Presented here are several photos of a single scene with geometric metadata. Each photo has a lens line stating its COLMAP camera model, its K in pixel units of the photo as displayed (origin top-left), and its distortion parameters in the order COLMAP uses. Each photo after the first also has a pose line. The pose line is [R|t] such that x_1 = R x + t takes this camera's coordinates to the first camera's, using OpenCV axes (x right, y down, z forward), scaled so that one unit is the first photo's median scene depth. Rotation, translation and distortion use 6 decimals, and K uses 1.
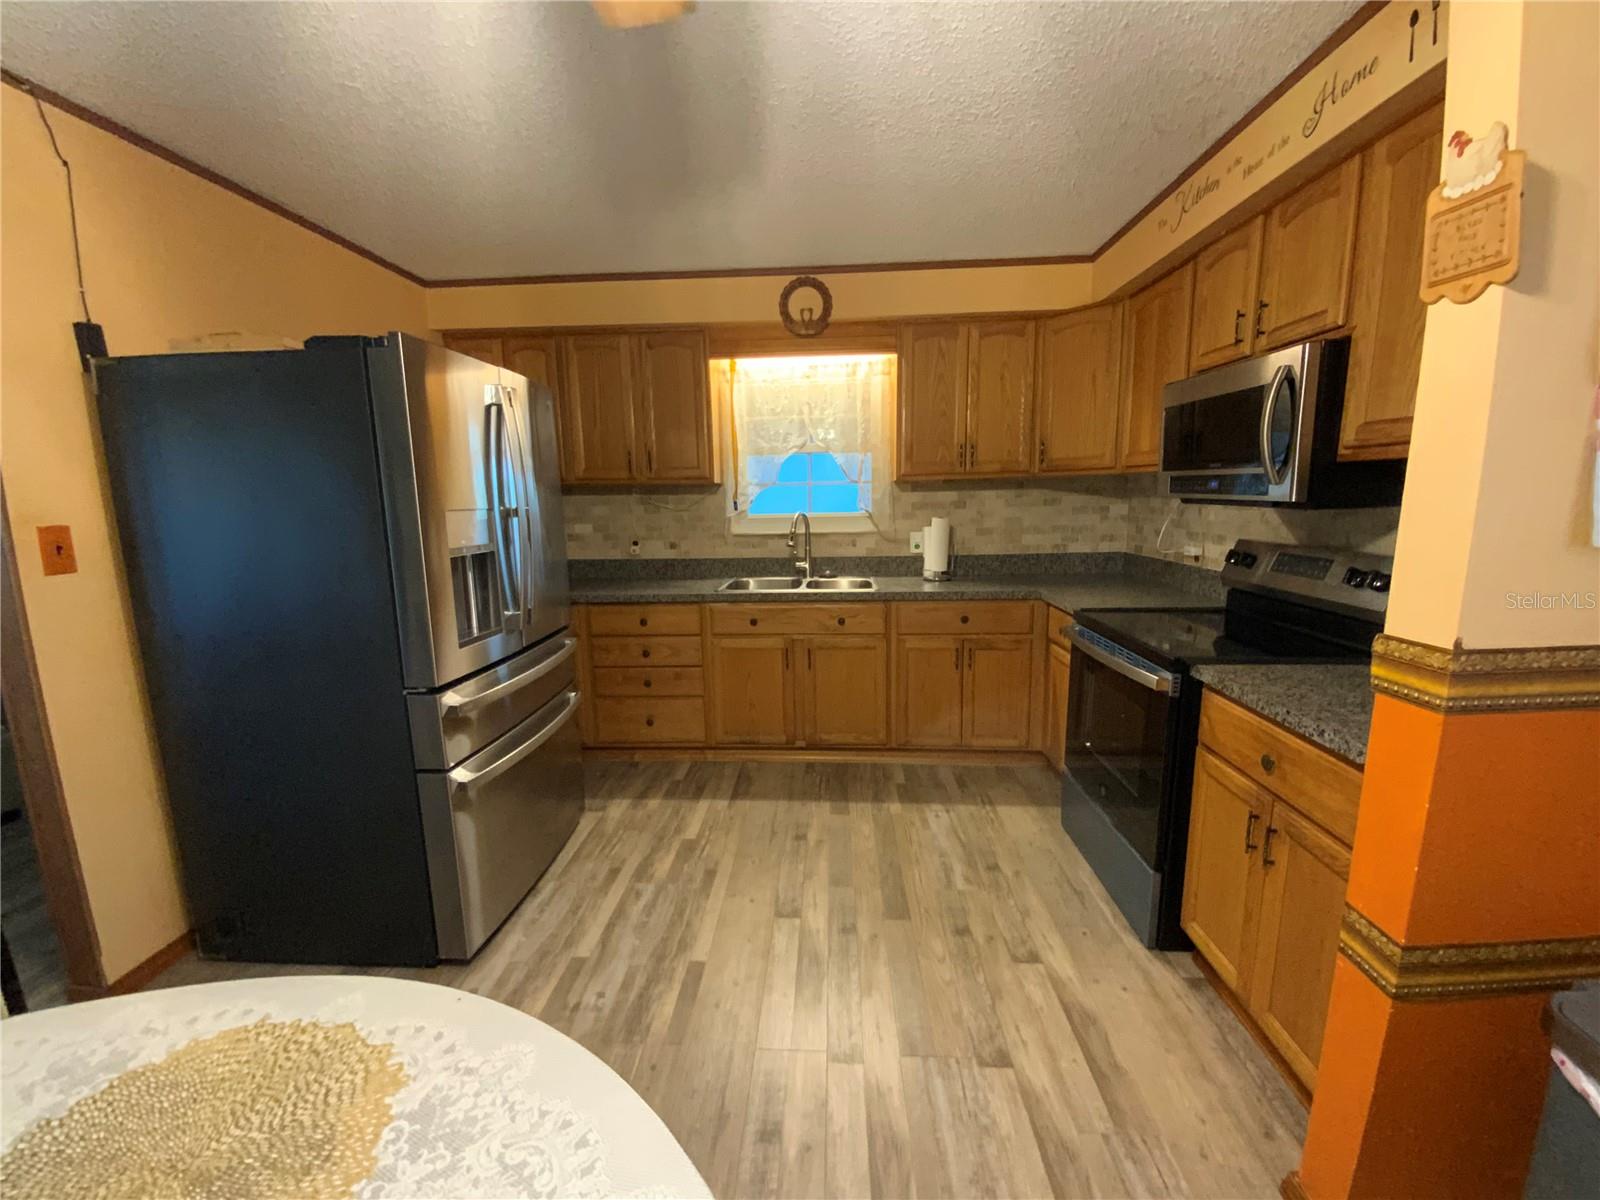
lens RADIAL K [[645.5, 0, 798.0], [0, 645.5, 600.3], [0, 0, 1]] dist [0.017968, -0.017830]
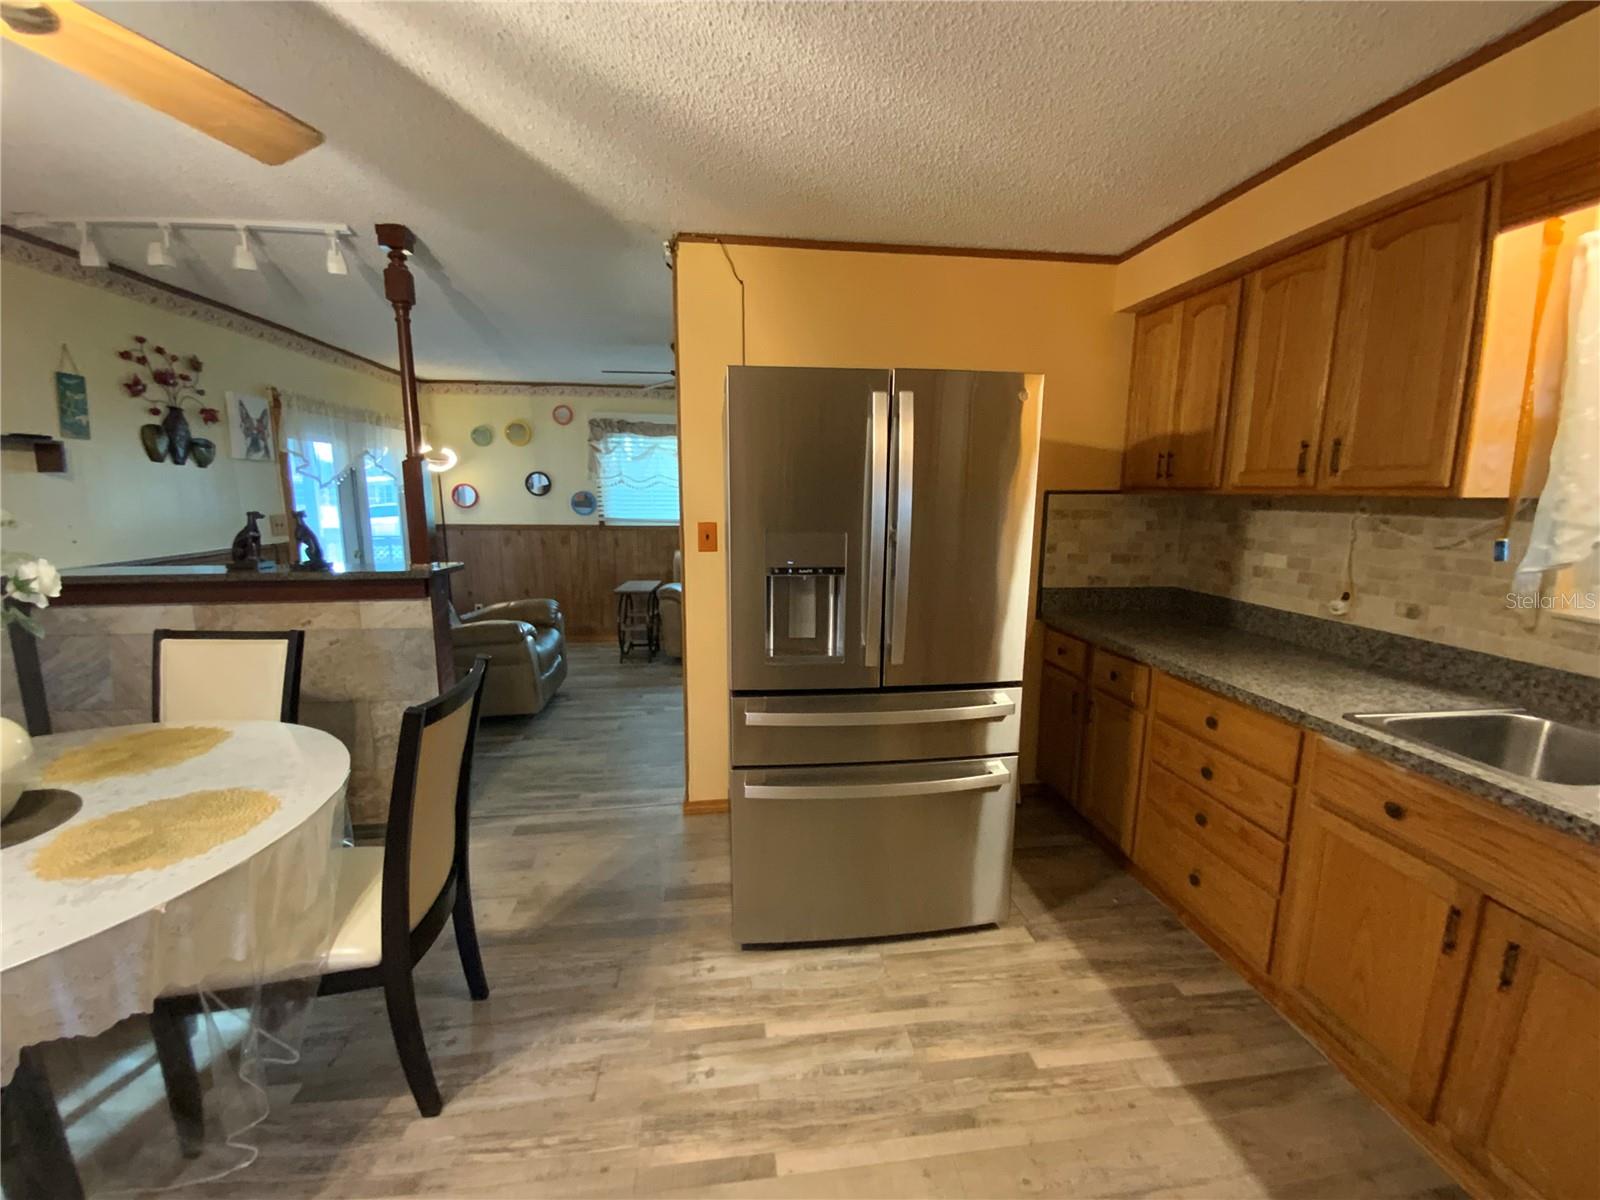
lens RADIAL K [[645.5, 0, 798.0], [0, 645.5, 600.3], [0, 0, 1]] dist [0.017968, -0.017830]
pose [[0.178087, 0.182095, -0.967019, 0.276995], [-0.166099, 0.974190, 0.152856, -0.113291], [0.969895, 0.133399, 0.203737, 0.496400]]
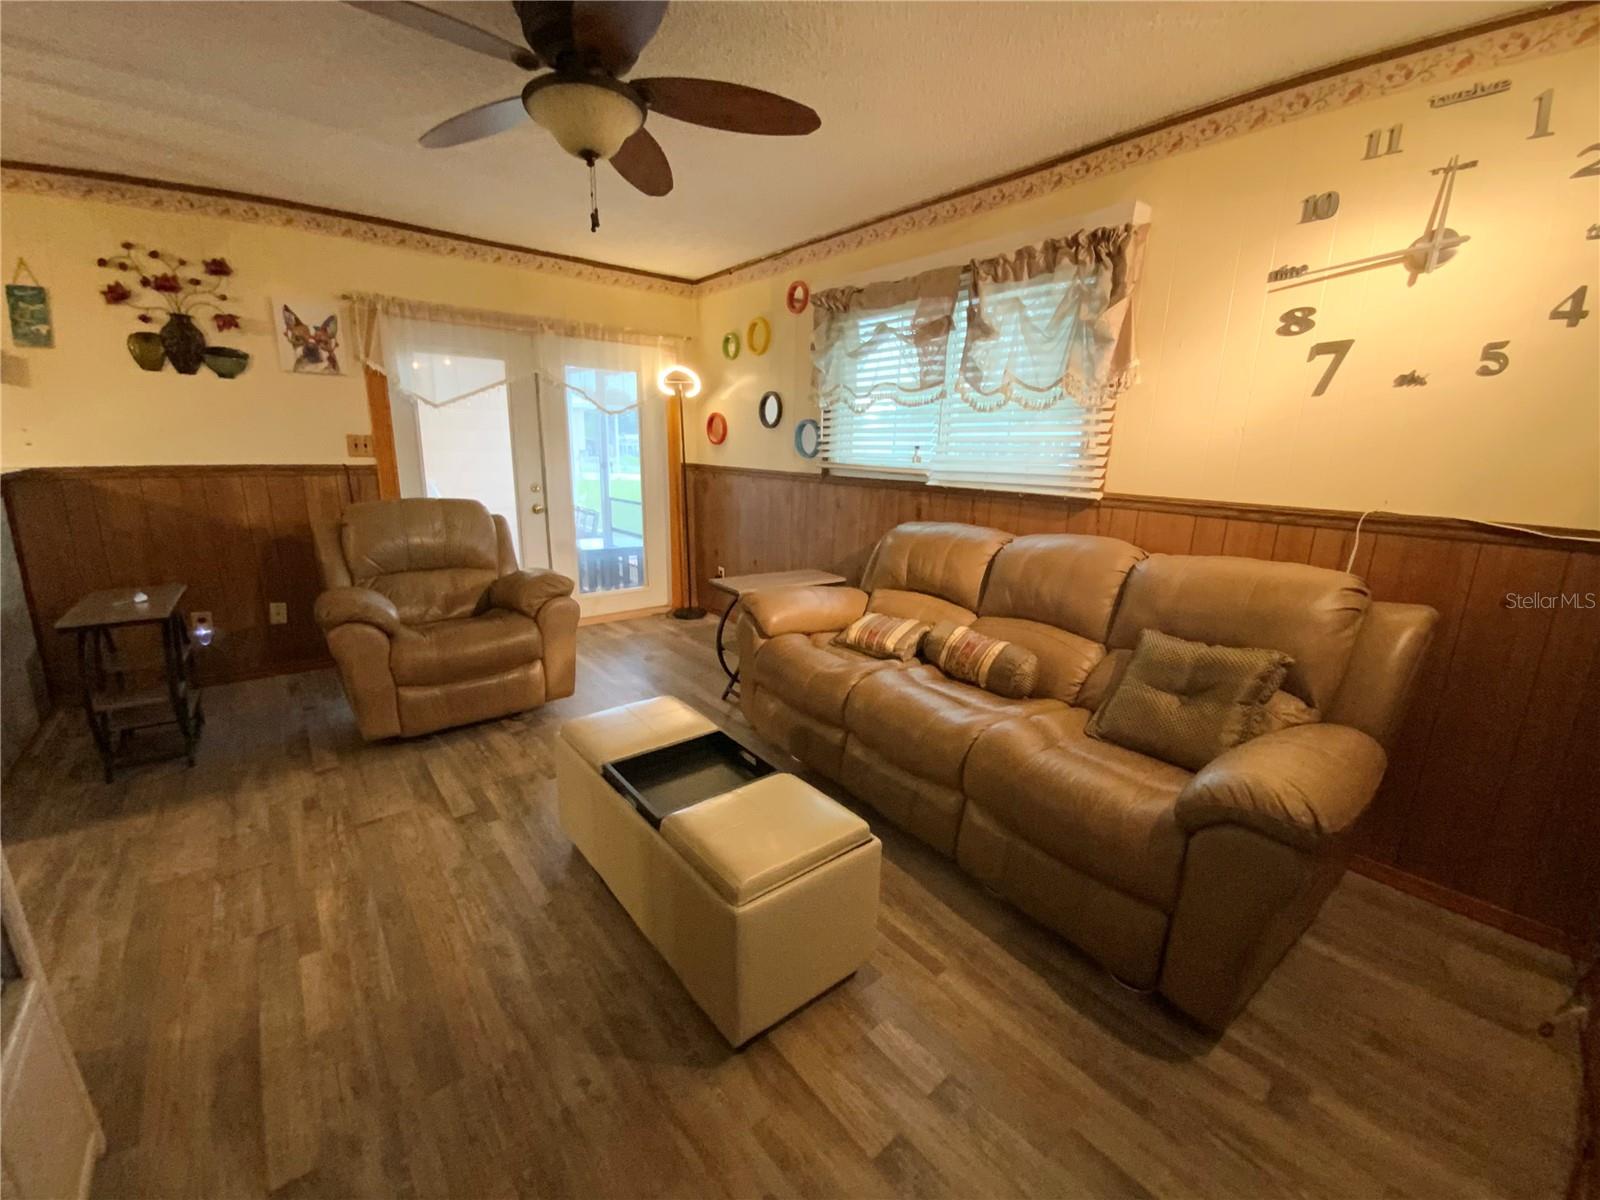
lens RADIAL K [[645.5, 0, 798.0], [0, 645.5, 600.3], [0, 0, 1]] dist [0.017968, -0.017830]
pose [[-0.745894, 0.157378, -0.647205, -0.969768], [-0.113689, 0.927344, 0.356522, -0.145704], [0.656291, 0.339507, -0.673808, 1.183978]]
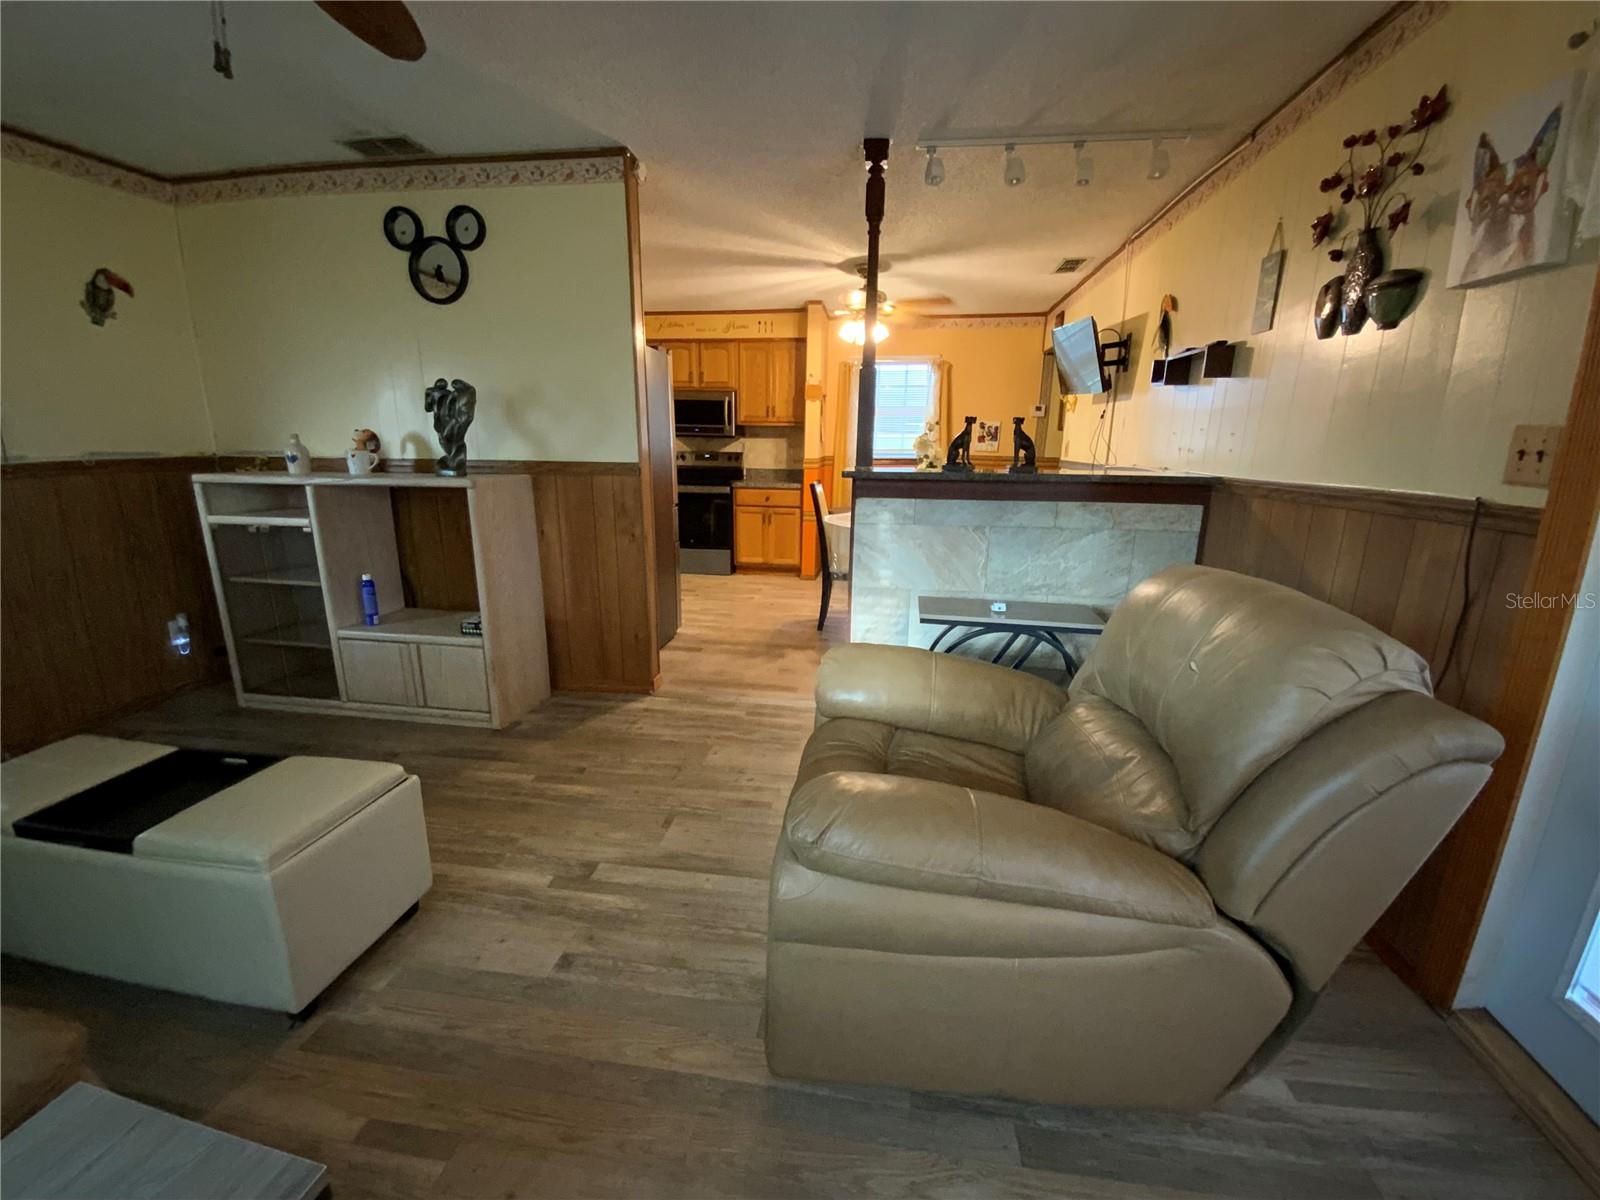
lens RADIAL K [[645.5, 0, 798.0], [0, 645.5, 600.3], [0, 0, 1]] dist [0.017968, -0.017830]
pose [[0.095092, -0.214473, 0.972090, -1.684619], [0.154062, 0.967920, 0.198482, 0.043223], [-0.983475, 0.130888, 0.125084, 0.186054]]
